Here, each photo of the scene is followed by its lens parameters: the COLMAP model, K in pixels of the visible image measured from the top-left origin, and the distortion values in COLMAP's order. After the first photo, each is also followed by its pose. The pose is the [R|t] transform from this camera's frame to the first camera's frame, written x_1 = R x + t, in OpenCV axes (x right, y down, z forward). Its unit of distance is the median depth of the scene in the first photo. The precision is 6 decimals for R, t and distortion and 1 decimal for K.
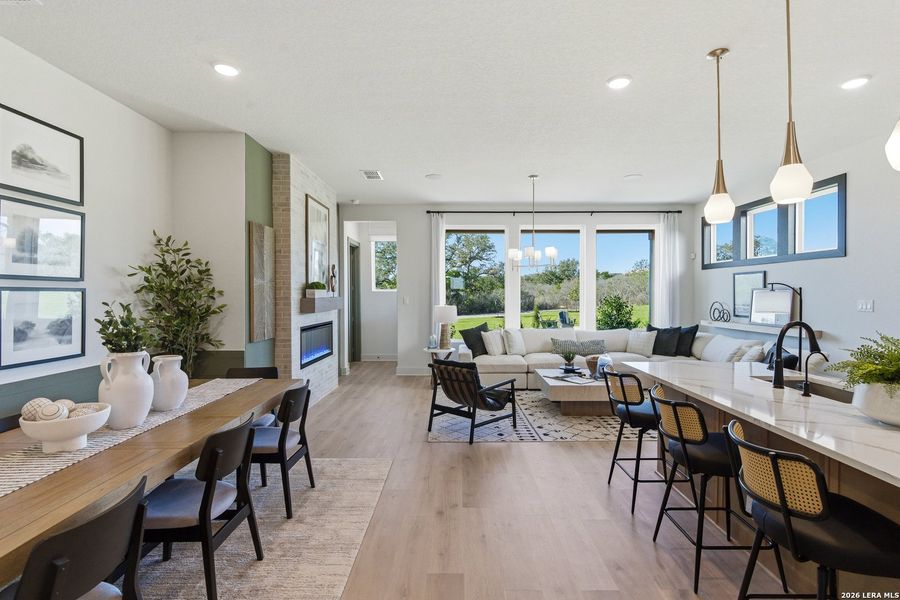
lens RADIAL K [[418.5, 0, 457.3], [0, 418.5, 294.8], [0, 0, 1]] dist [-0.017290, 0.004146]
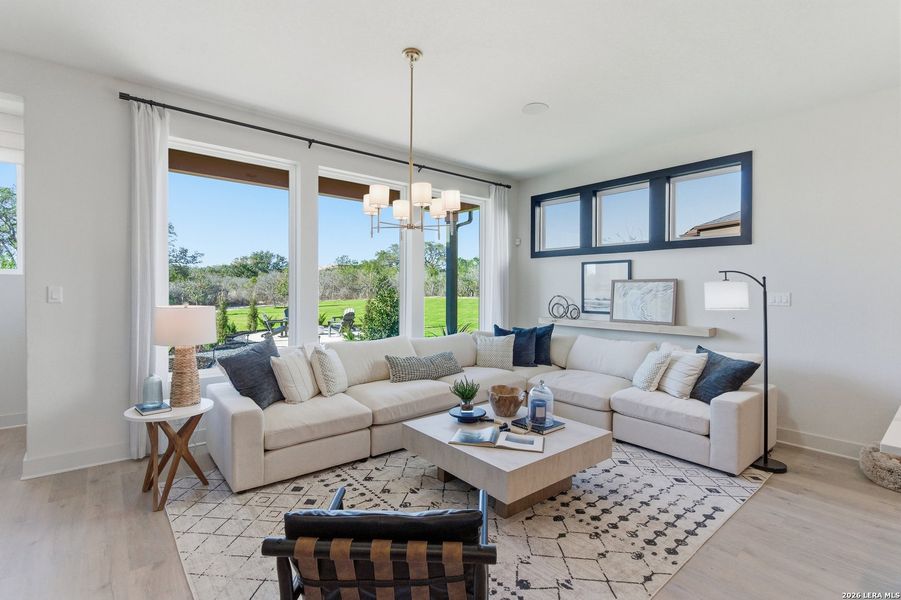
lens RADIAL K [[419.0, 0, 447.6], [0, 419.0, 294.3], [0, 0, 1]] dist [-0.017290, 0.004146]
pose [[0.771770, 0.000958, 0.635901, -0.132359], [-0.007780, 0.999938, 0.007936, 0.012815], [-0.635854, -0.011072, 0.771730, 0.694053]]
